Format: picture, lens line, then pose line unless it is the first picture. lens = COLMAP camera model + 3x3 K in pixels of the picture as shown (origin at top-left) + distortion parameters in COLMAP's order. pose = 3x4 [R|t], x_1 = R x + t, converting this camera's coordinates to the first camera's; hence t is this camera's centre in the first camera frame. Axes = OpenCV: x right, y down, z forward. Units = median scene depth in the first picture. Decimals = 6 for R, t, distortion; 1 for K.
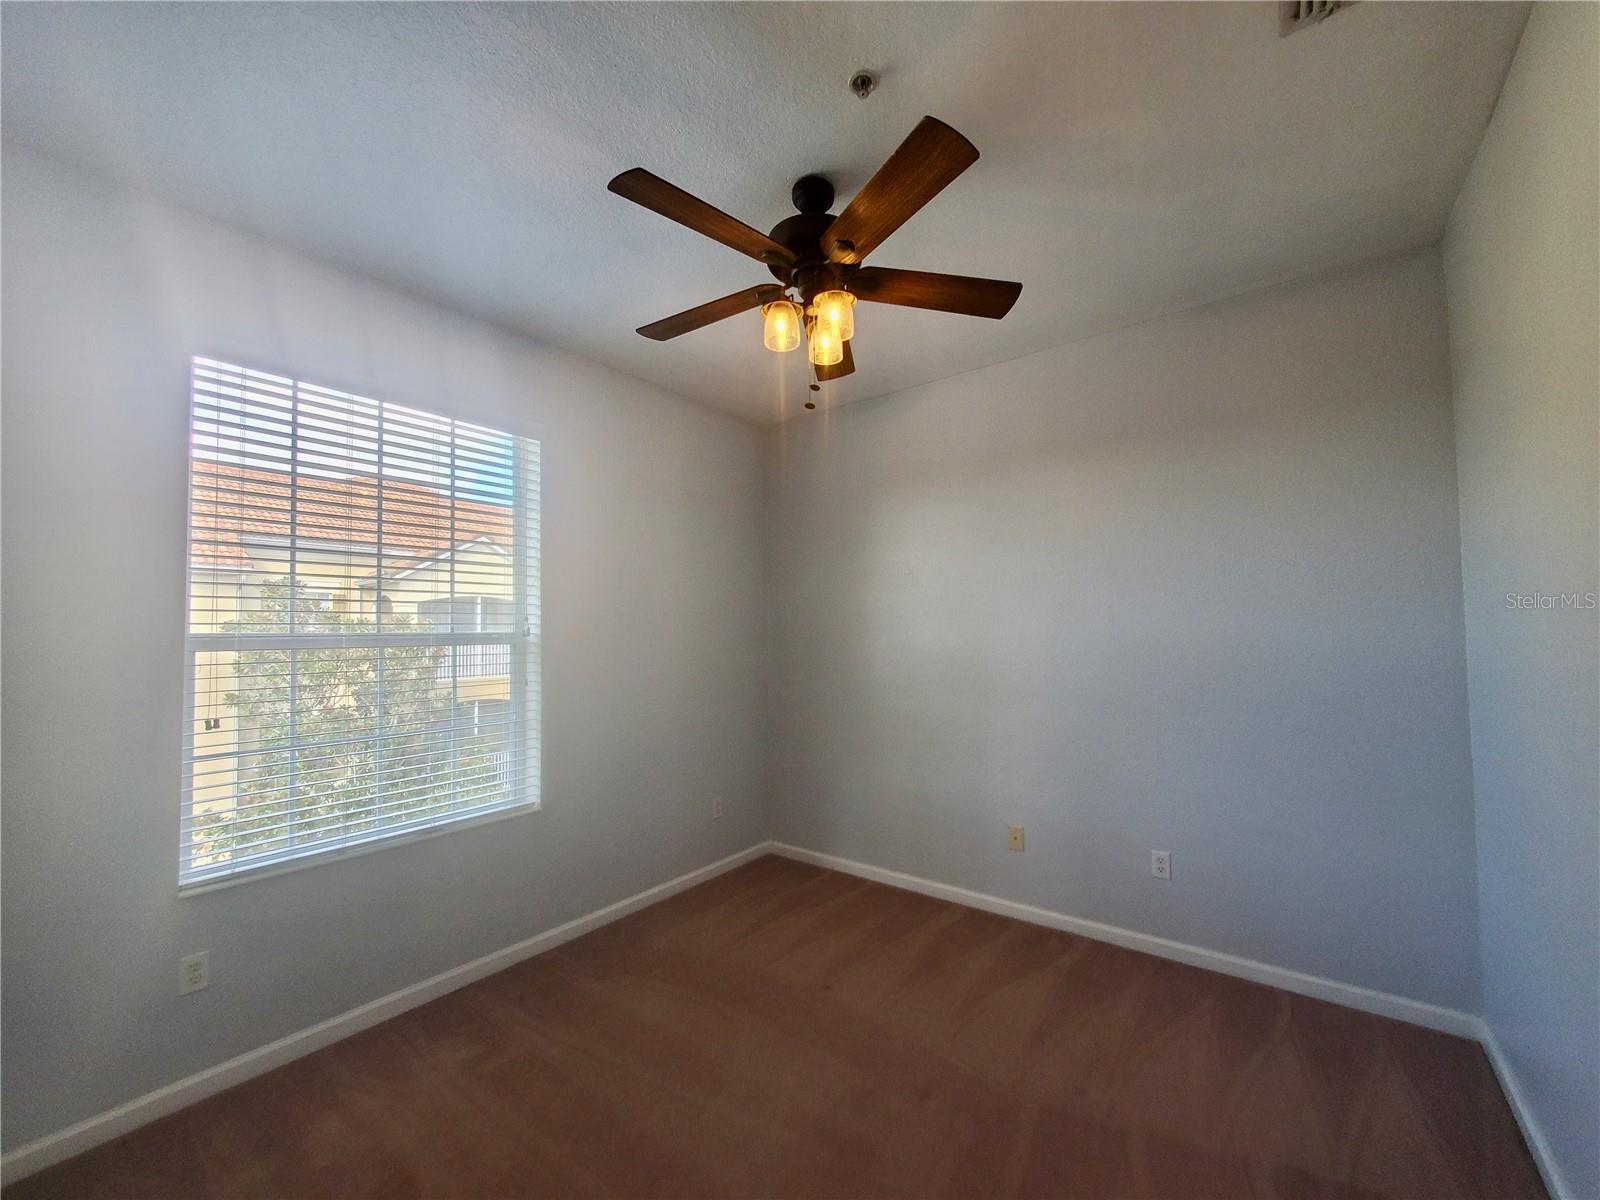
lens RADIAL K [[632.0, 0, 802.5], [0, 632.0, 591.8], [0, 0, 1]] dist [-0.004688, 0.000911]
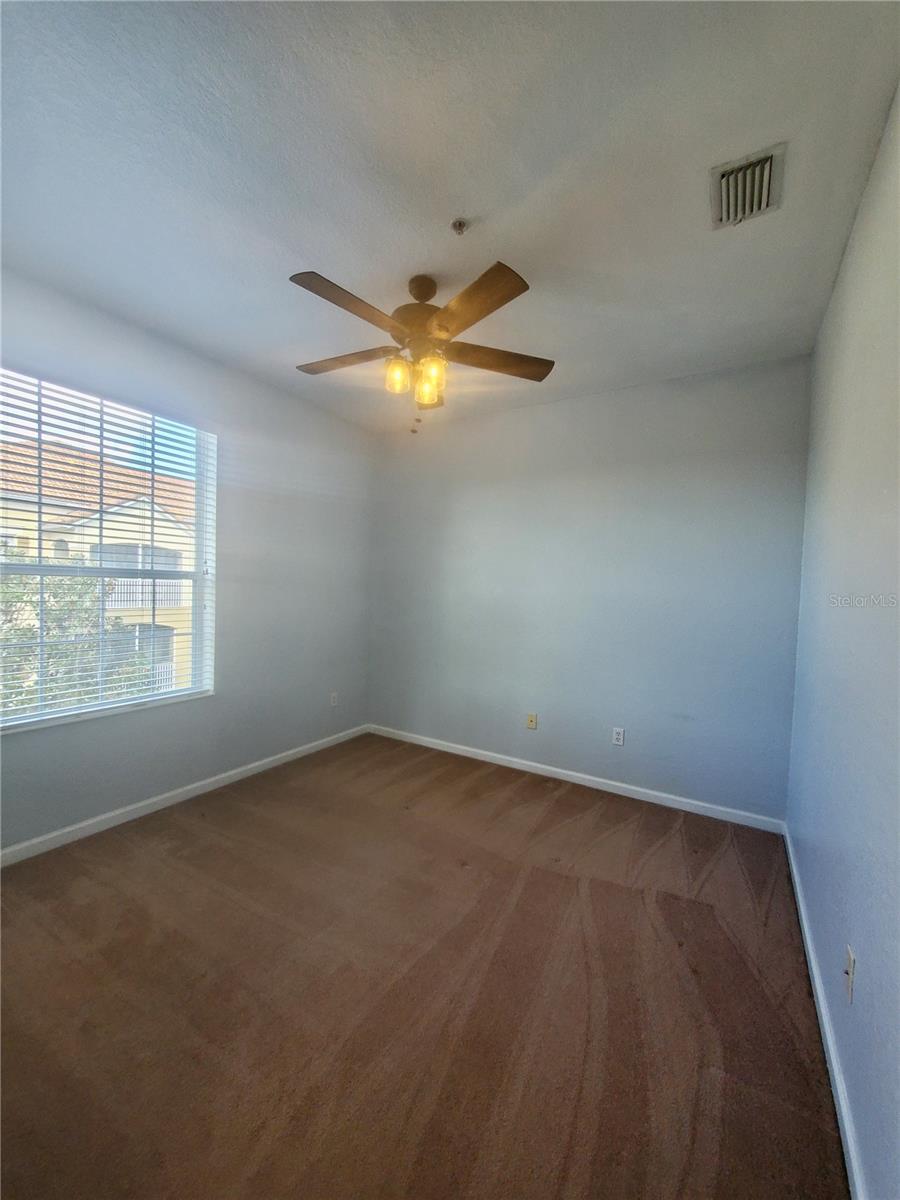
lens RADIAL K [[474.0, 0, 459.0], [0, 474.0, 592.9], [0, 0, 1]] dist [-0.004688, 0.000911]
pose [[0.989029, 0.040770, 0.141982, -0.021483], [-0.052058, 0.995693, 0.076715, -0.000144], [-0.138242, -0.083265, 0.986892, -0.135522]]
